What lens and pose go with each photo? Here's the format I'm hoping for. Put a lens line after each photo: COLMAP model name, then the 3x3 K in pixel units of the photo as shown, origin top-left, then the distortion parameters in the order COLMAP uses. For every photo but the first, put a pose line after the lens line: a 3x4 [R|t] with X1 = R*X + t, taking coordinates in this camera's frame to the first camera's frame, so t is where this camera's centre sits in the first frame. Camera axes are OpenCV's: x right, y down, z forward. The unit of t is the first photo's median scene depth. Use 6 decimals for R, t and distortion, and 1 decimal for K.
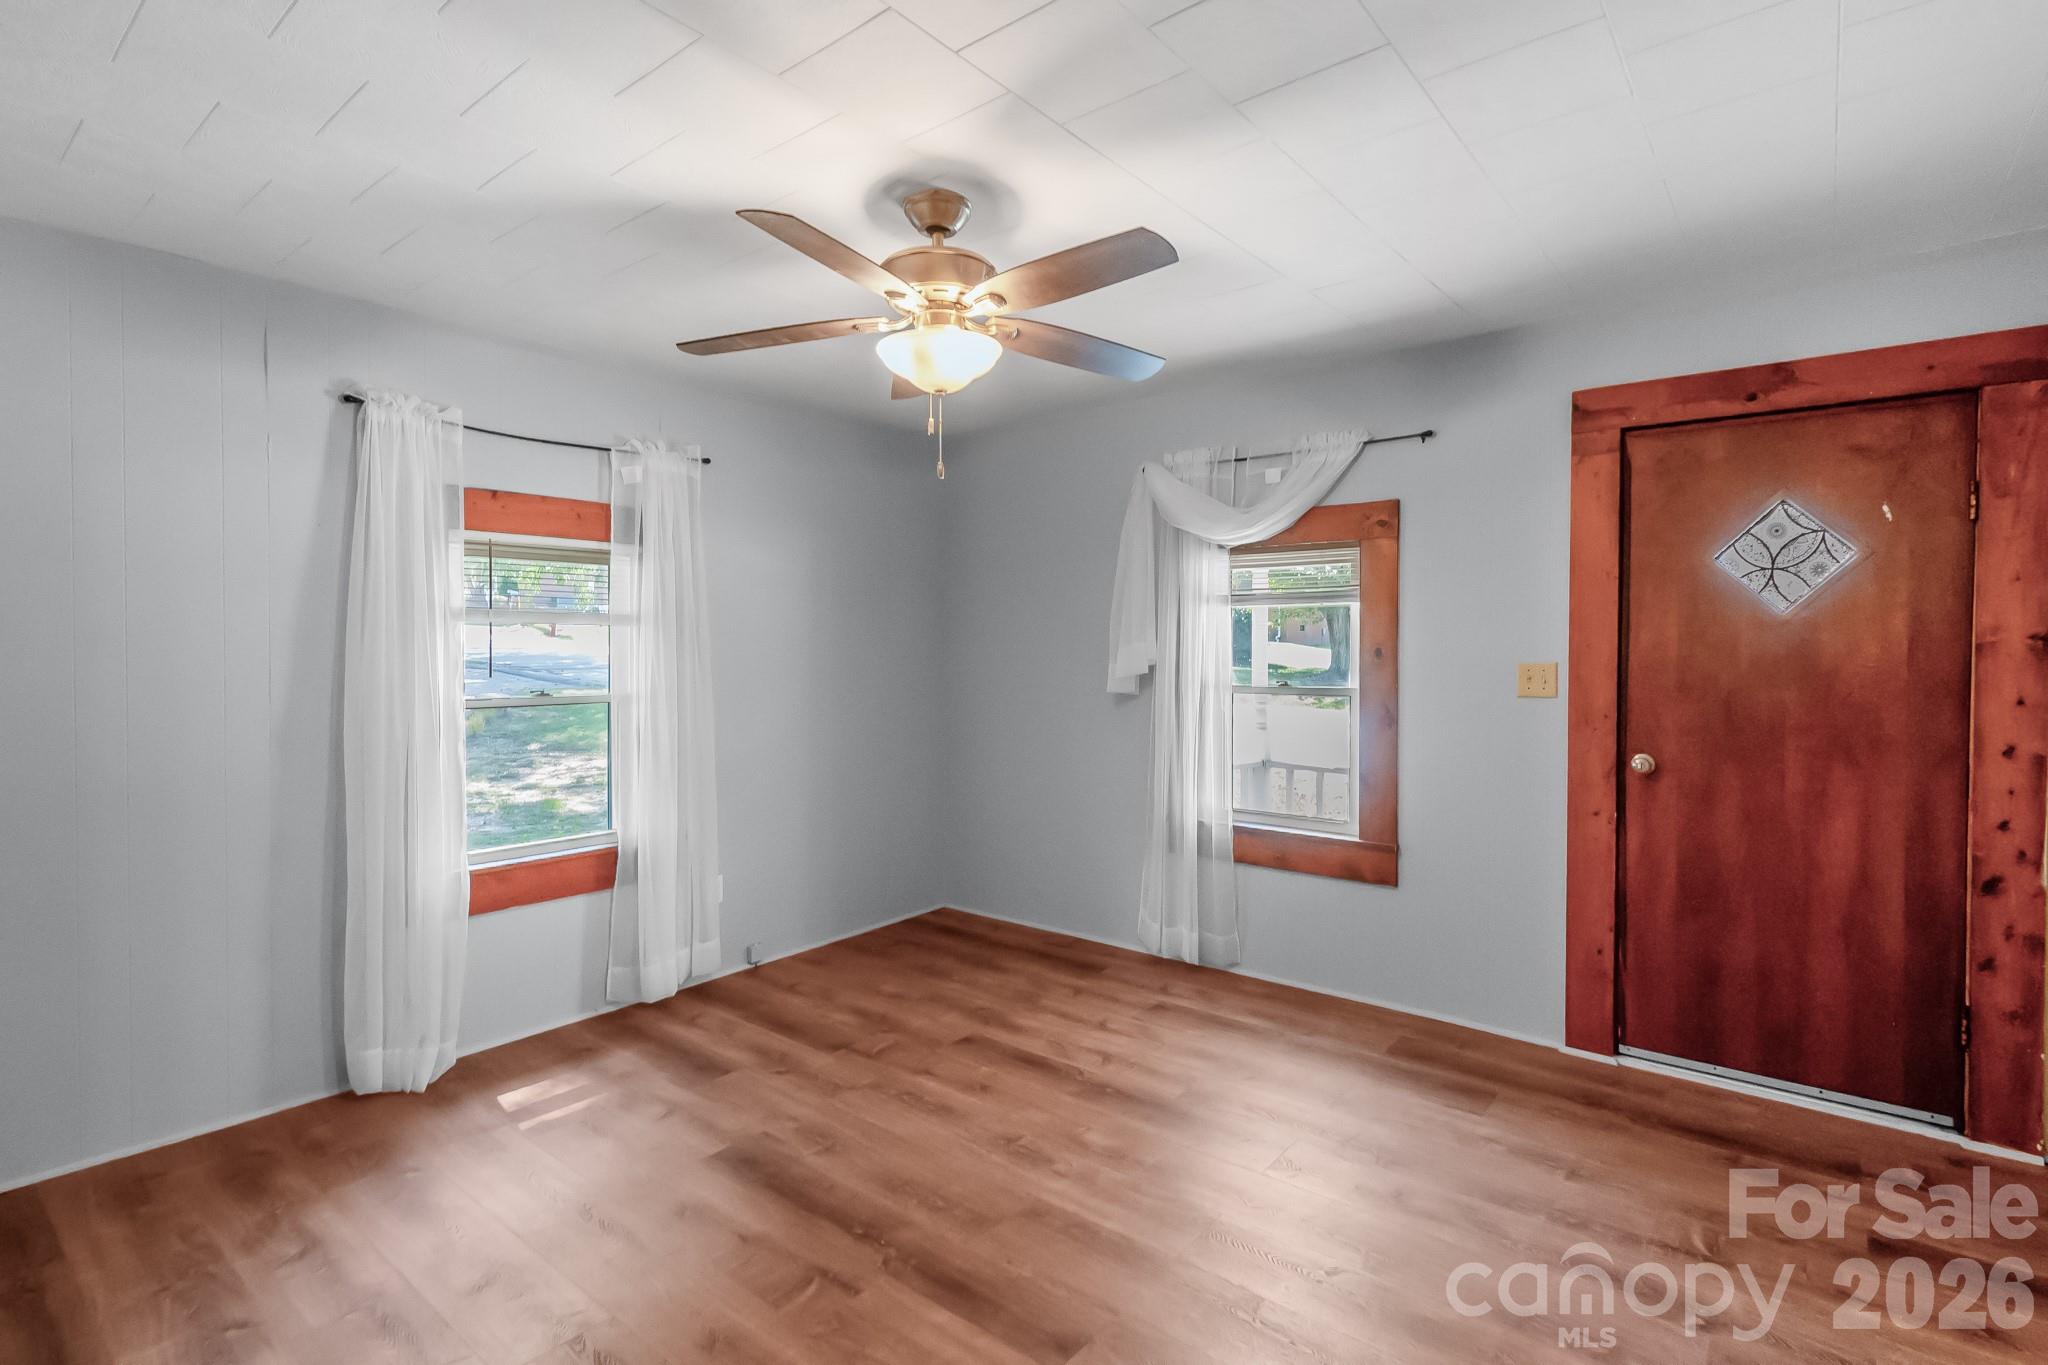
lens RADIAL K [[962.2, 0, 1009.0], [0, 962.2, 670.8], [0, 0, 1]] dist [0.008550, -0.002103]
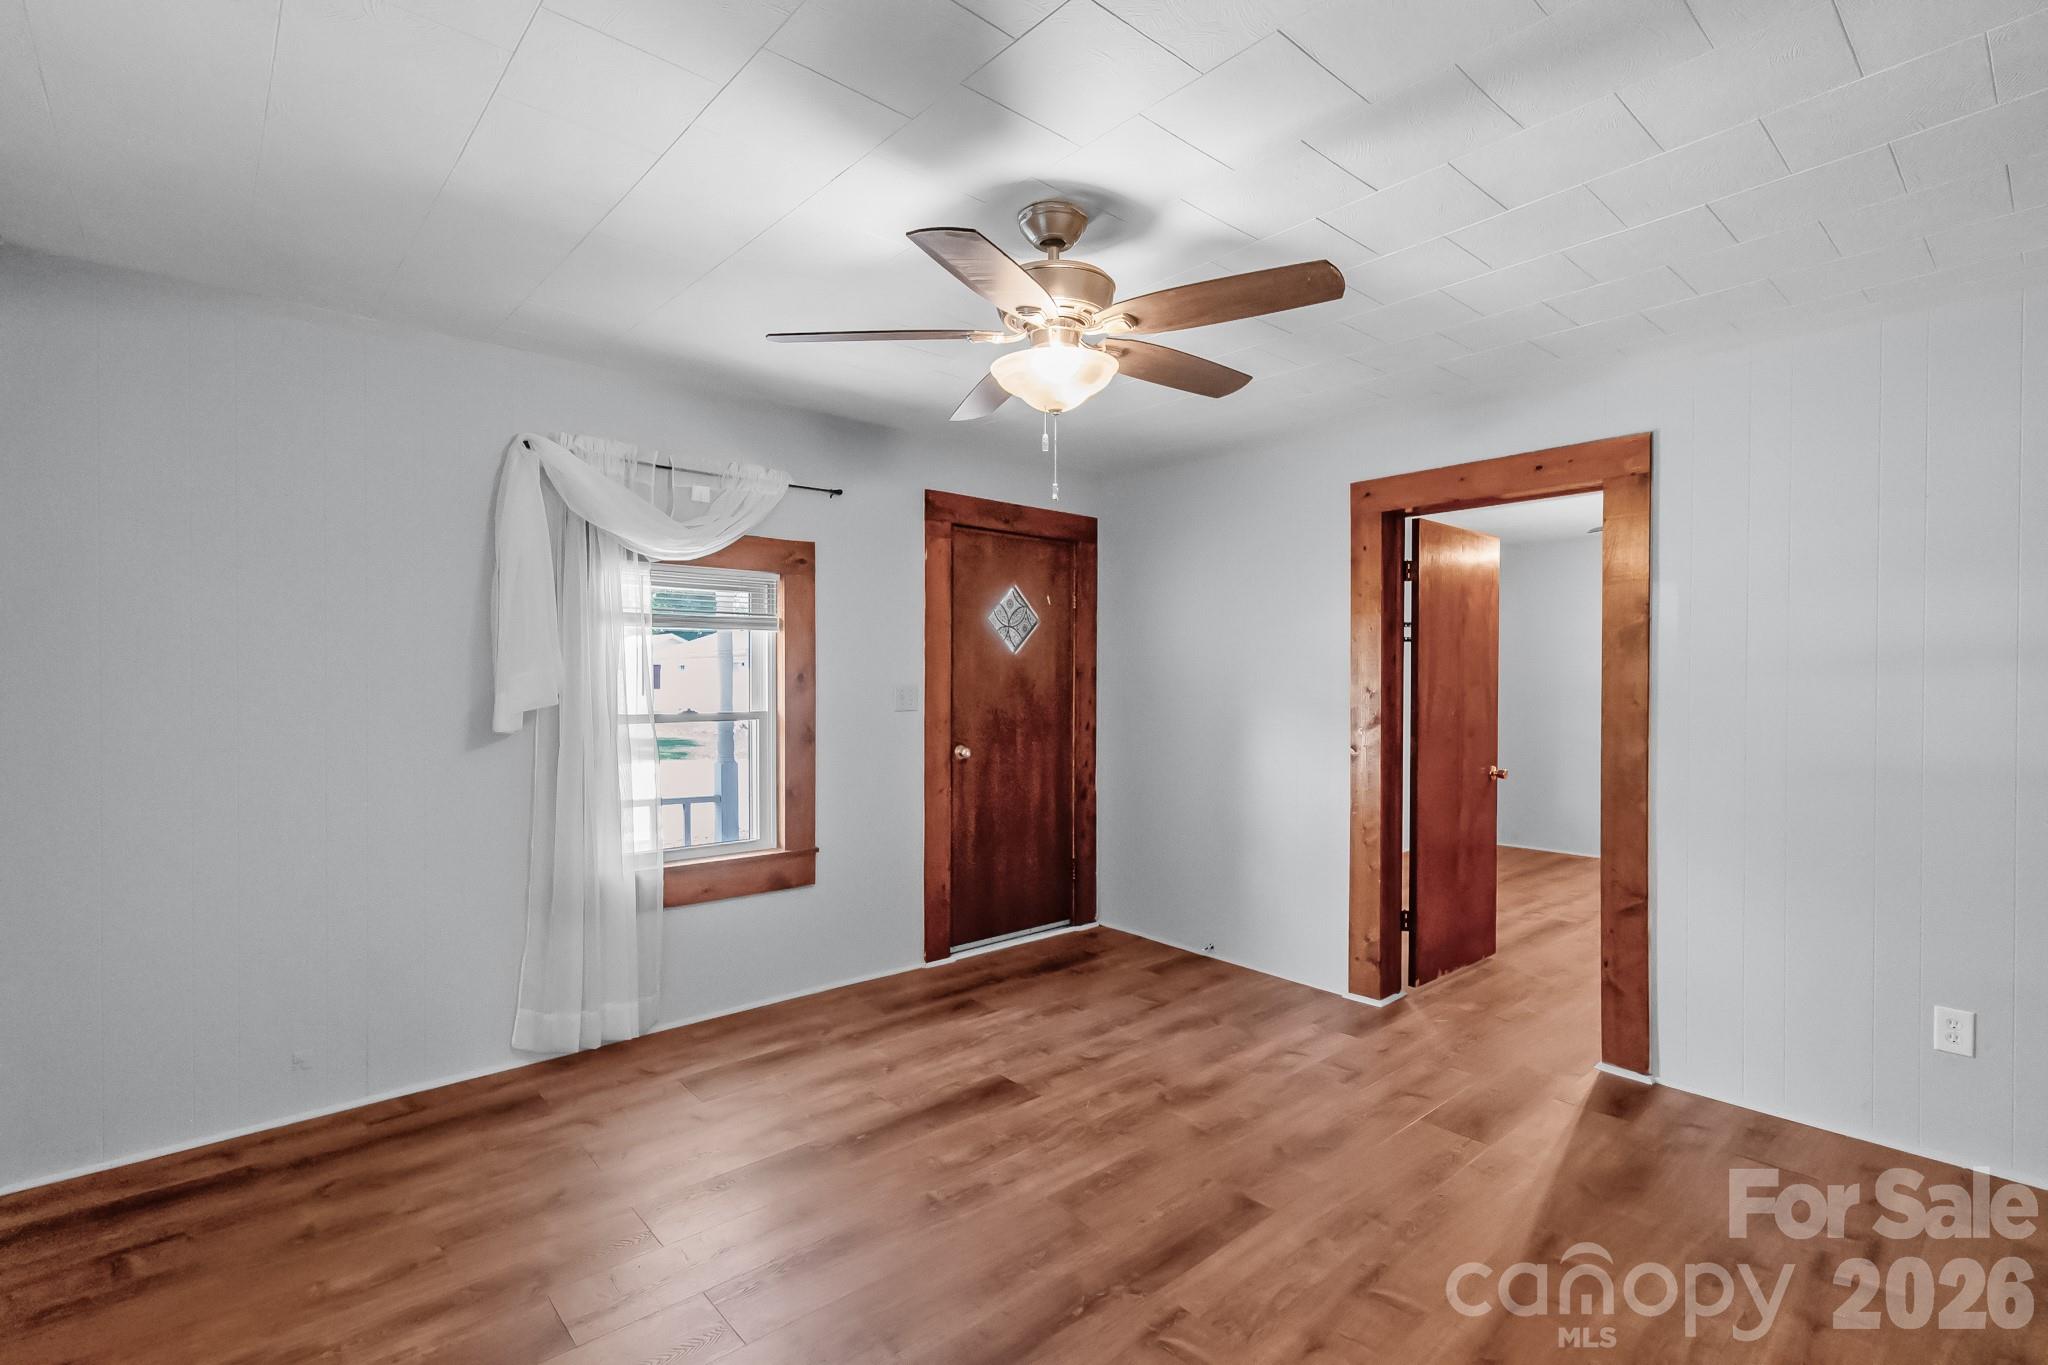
lens RADIAL K [[962.2, 0, 1050.4], [0, 962.2, 673.0], [0, 0, 1]] dist [0.008550, -0.002103]
pose [[0.147043, -0.001163, 0.989129, -0.771668], [0.015488, 0.999879, -0.001127, -0.020434], [-0.989009, 0.015485, 0.147044, 0.633716]]
